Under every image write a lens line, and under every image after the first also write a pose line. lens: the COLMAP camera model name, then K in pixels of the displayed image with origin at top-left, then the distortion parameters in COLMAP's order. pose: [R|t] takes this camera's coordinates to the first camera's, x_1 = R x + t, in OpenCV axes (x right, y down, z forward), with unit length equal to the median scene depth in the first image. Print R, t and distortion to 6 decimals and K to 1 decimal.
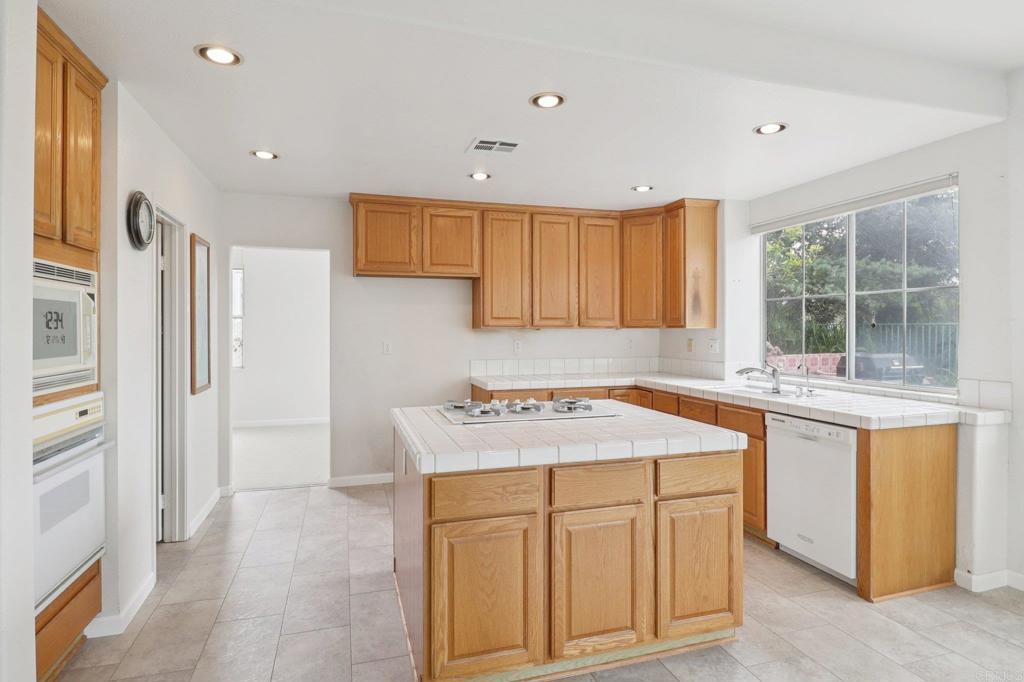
lens RADIAL K [[550.4, 0, 514.5], [0, 550.4, 326.4], [0, 0, 1]] dist [-0.002089, -0.006028]
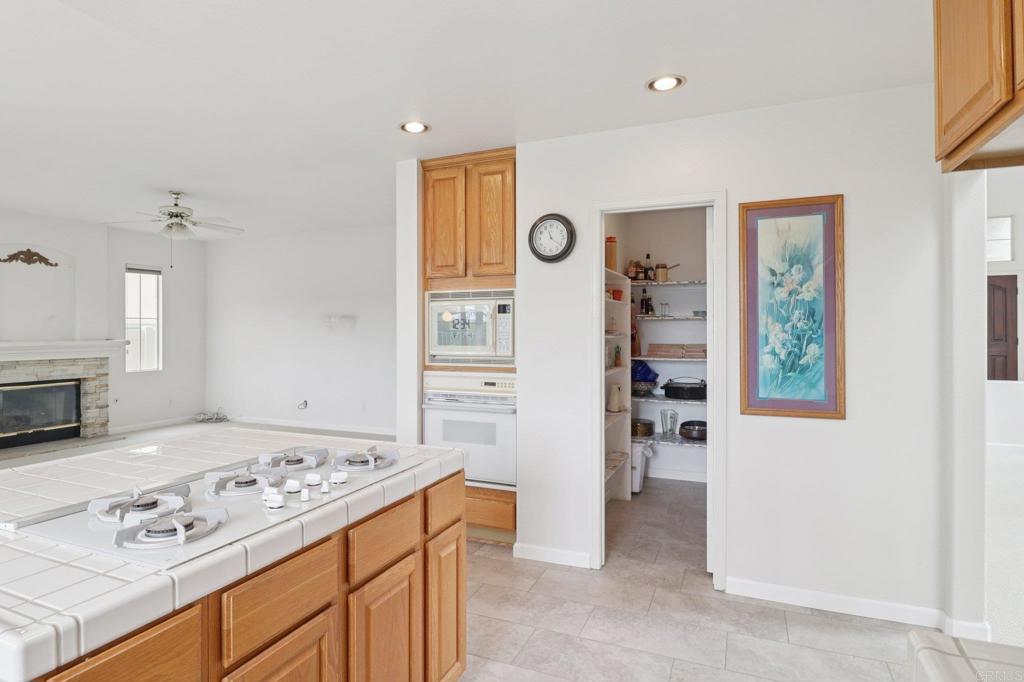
lens RADIAL K [[550.4, 0, 505.2], [0, 550.4, 330.5], [0, 0, 1]] dist [-0.002089, -0.006028]
pose [[-0.652350, 0.002888, -0.757912, 0.166093], [0.005721, 0.999983, -0.001113, 0.004945], [0.757896, -0.005062, -0.652356, 0.979236]]
